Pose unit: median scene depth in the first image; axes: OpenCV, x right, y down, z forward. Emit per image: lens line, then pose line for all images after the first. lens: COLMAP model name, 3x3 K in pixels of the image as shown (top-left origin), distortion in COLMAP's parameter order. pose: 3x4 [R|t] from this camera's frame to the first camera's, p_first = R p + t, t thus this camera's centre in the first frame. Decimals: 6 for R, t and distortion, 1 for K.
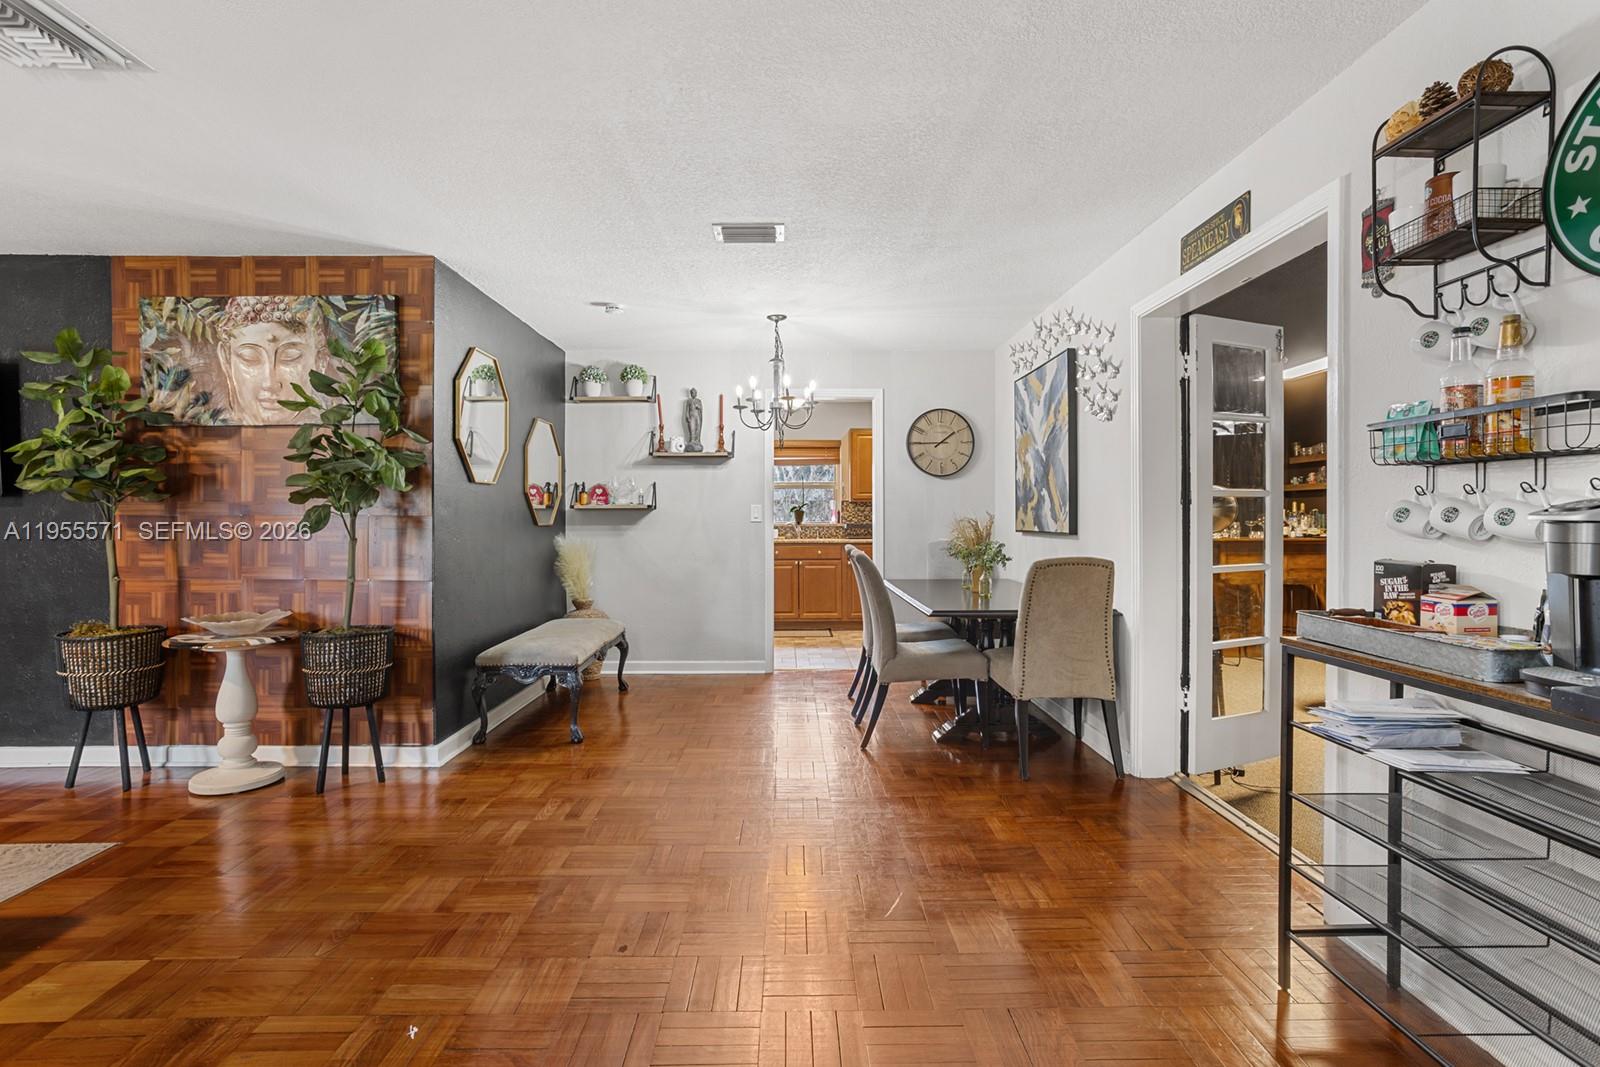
lens RADIAL K [[766.2, 0, 775.7], [0, 766.2, 518.2], [0, 0, 1]] dist [0.000771, 0.002554]
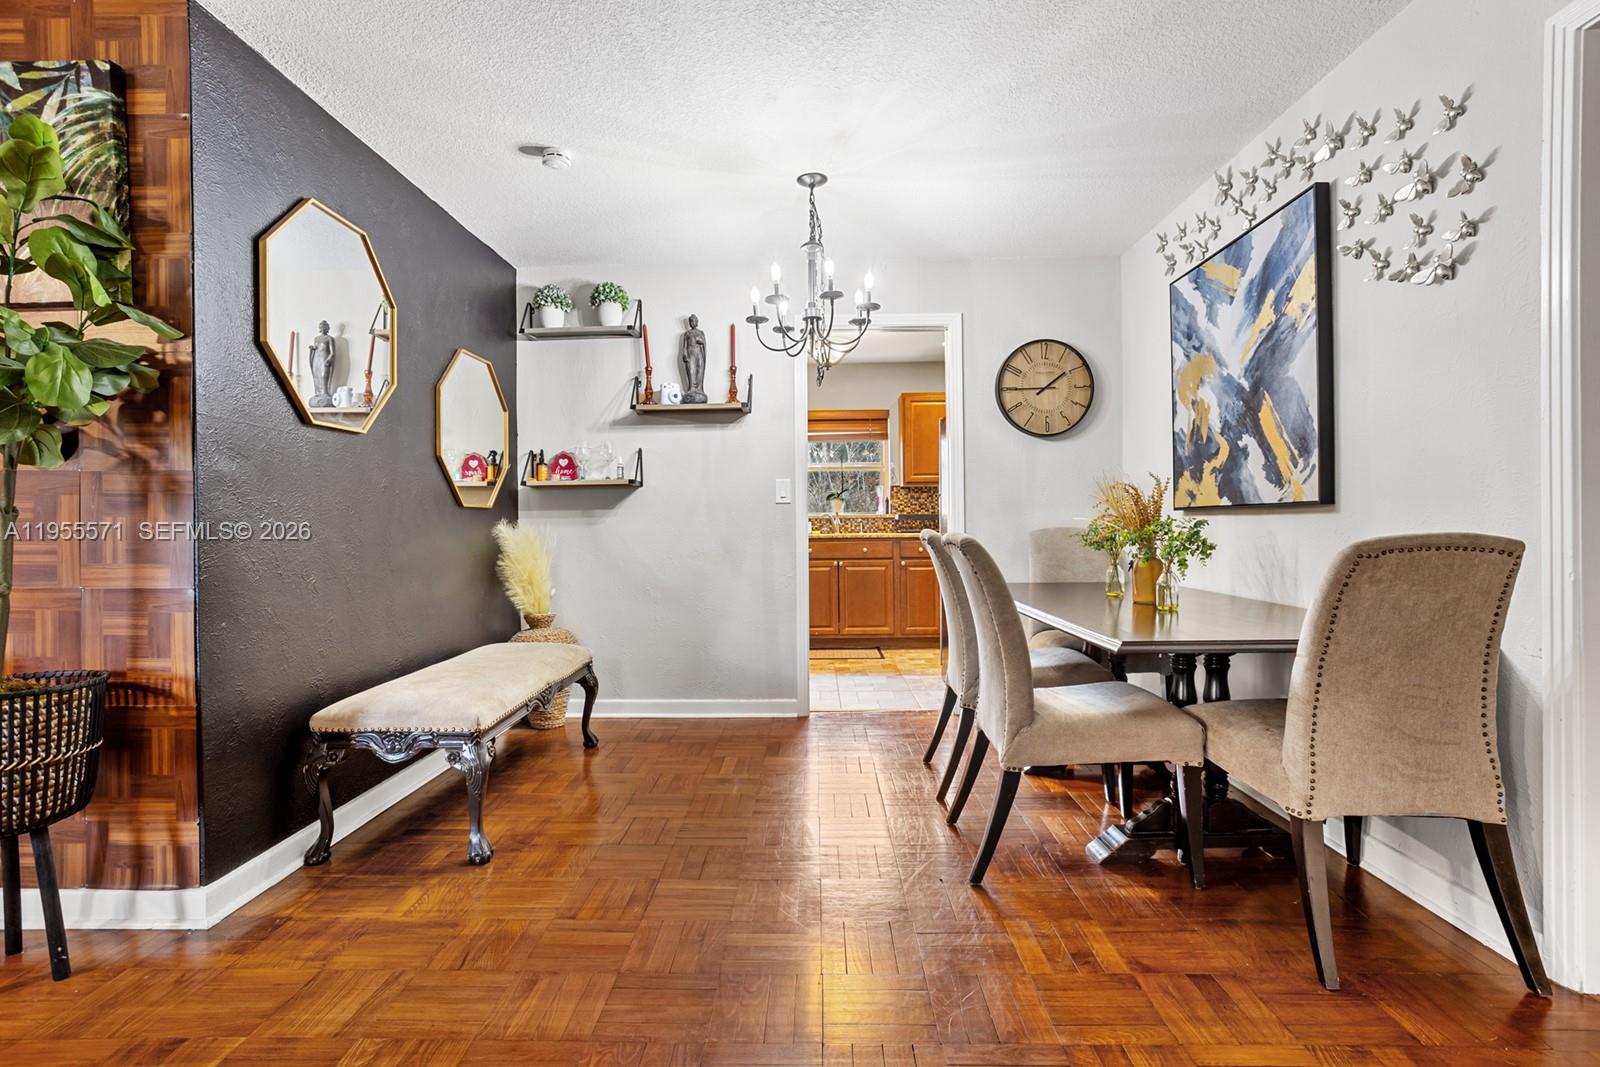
lens RADIAL K [[776.4, 0, 787.9], [0, 776.4, 525.0], [0, 0, 1]] dist [-0.032154, 0.014612]
pose [[0.999737, -0.007029, -0.021812, -0.009286], [0.007087, 0.999972, 0.002550, 0.037585], [0.021794, -0.002704, 0.999759, 0.464005]]
